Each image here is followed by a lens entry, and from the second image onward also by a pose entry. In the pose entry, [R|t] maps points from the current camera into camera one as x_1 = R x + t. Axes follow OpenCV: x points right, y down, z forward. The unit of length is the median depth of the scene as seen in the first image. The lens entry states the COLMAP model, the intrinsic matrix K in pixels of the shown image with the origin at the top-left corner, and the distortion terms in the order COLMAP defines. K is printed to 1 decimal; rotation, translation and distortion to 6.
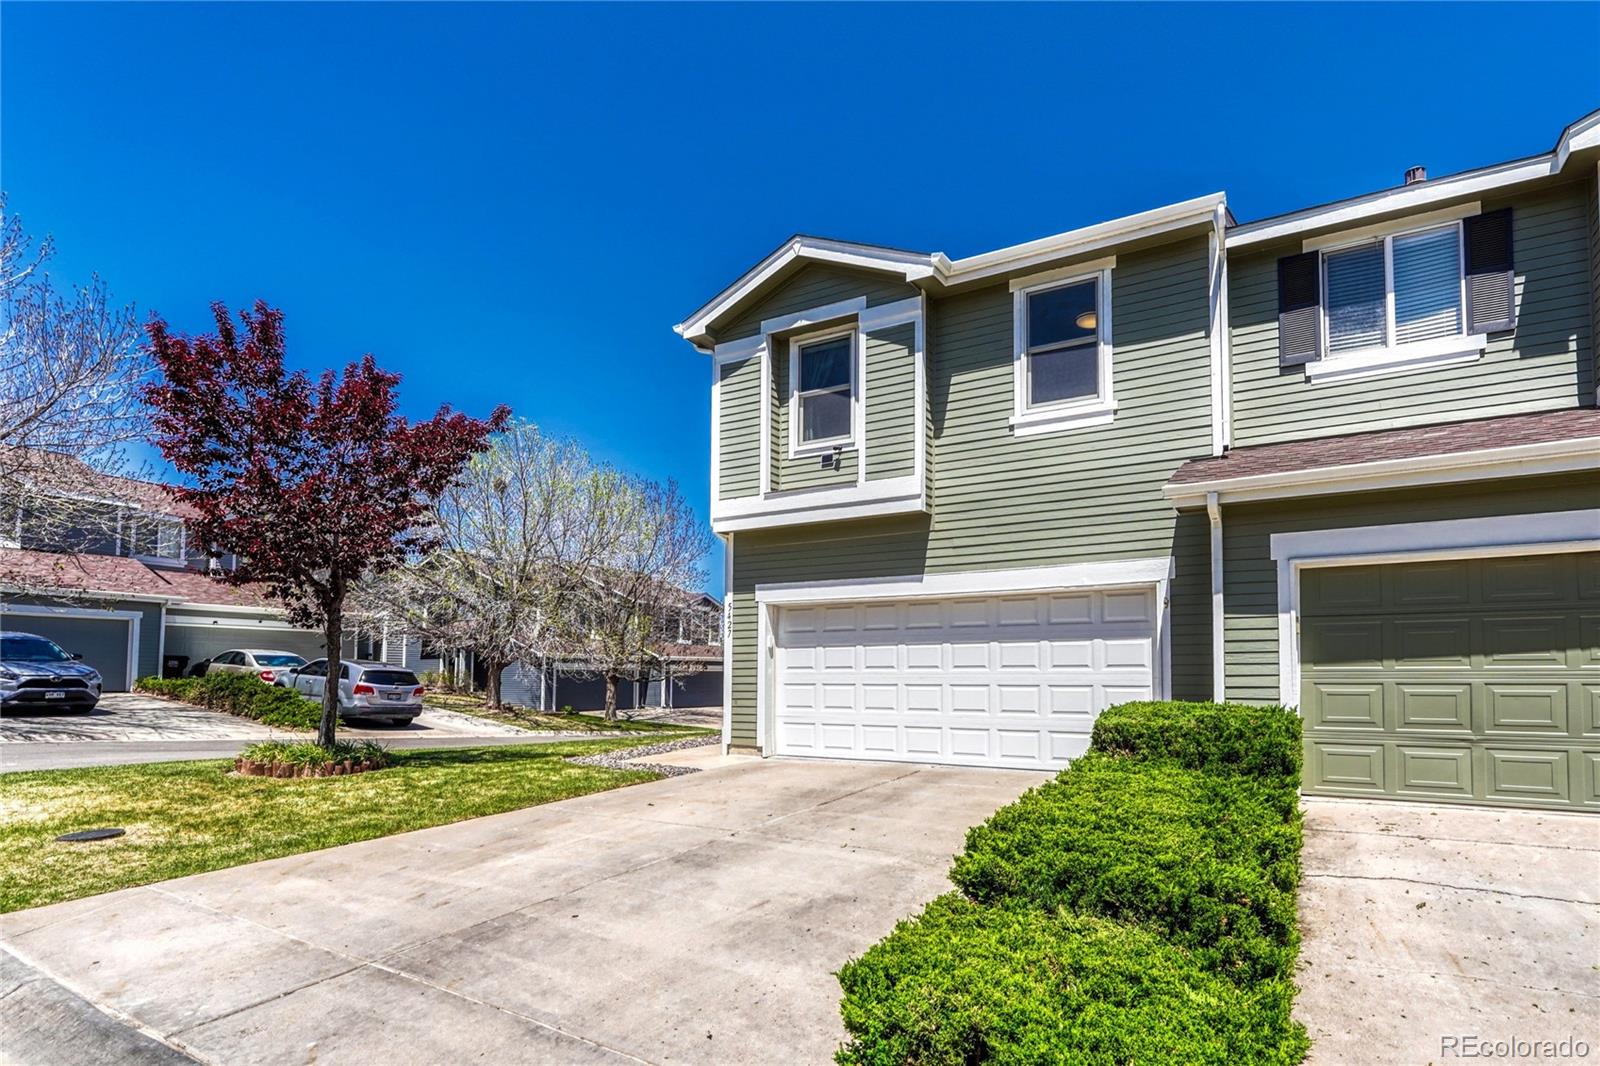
lens RADIAL K [[677.8, 0, 800.3], [0, 677.8, 537.0], [0, 0, 1]] dist [-0.016654, 0.000615]
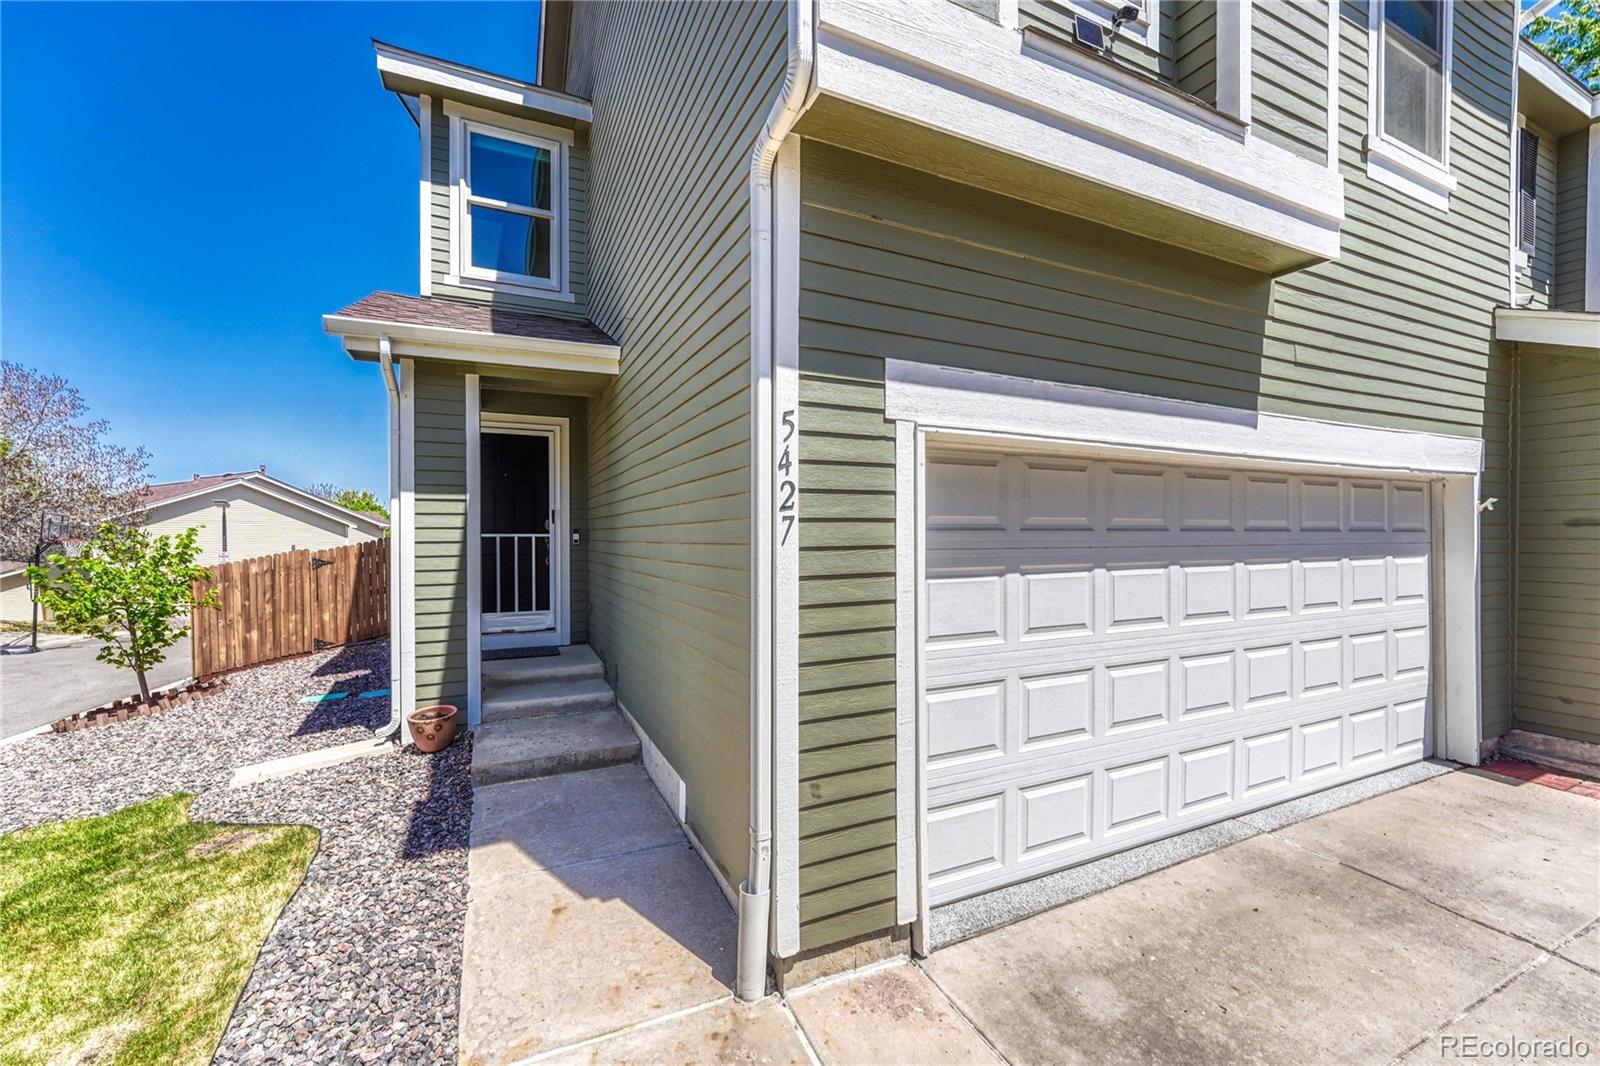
lens RADIAL K [[677.8, 0, 803.6], [0, 677.8, 533.7], [0, 0, 1]] dist [-0.016654, 0.000615]
pose [[0.611634, 0.027999, 0.790645, -0.310595], [-0.128389, 0.989639, 0.064274, 0.130843], [-0.780654, -0.140822, 0.608891, 0.866858]]
